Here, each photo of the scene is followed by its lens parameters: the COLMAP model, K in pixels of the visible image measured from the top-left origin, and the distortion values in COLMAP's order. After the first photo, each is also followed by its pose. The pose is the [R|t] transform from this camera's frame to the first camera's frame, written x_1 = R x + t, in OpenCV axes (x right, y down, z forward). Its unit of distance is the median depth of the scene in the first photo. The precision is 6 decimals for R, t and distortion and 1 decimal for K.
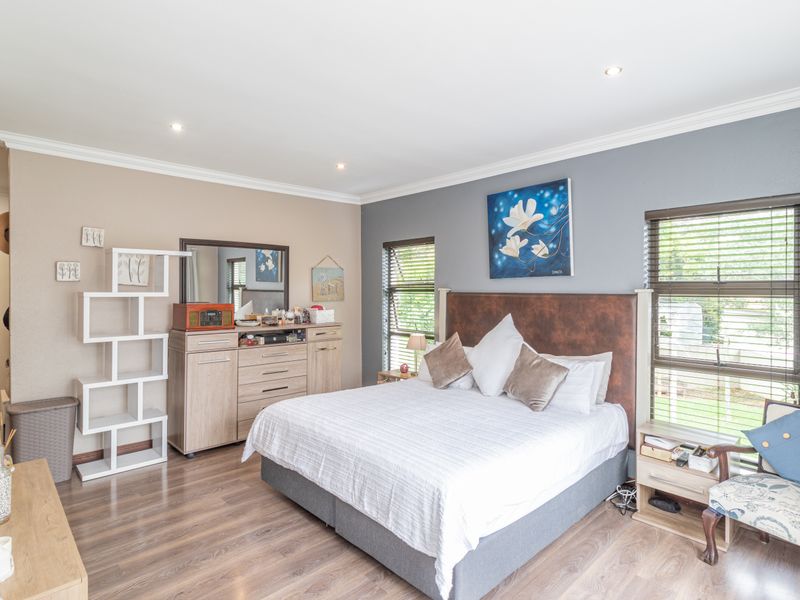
lens RADIAL K [[423.3, 0, 391.5], [0, 423.3, 296.9], [0, 0, 1]] dist [0.014262, 0.000387]
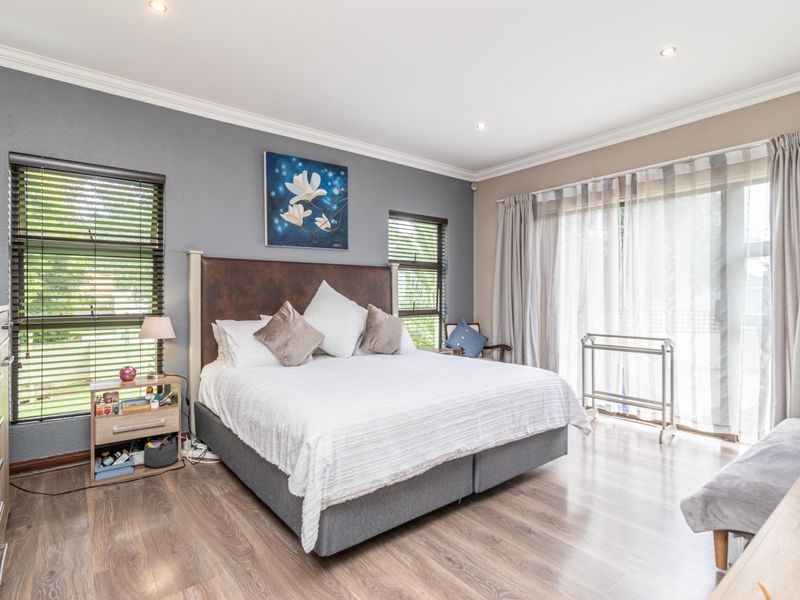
lens RADIAL K [[423.3, 0, 391.7], [0, 423.3, 296.6], [0, 0, 1]] dist [0.014262, 0.000387]
pose [[0.100664, -0.003853, 0.994913, -0.700447], [0.016733, 0.999858, 0.002179, 0.076503], [-0.994780, 0.016429, 0.100714, 0.710044]]
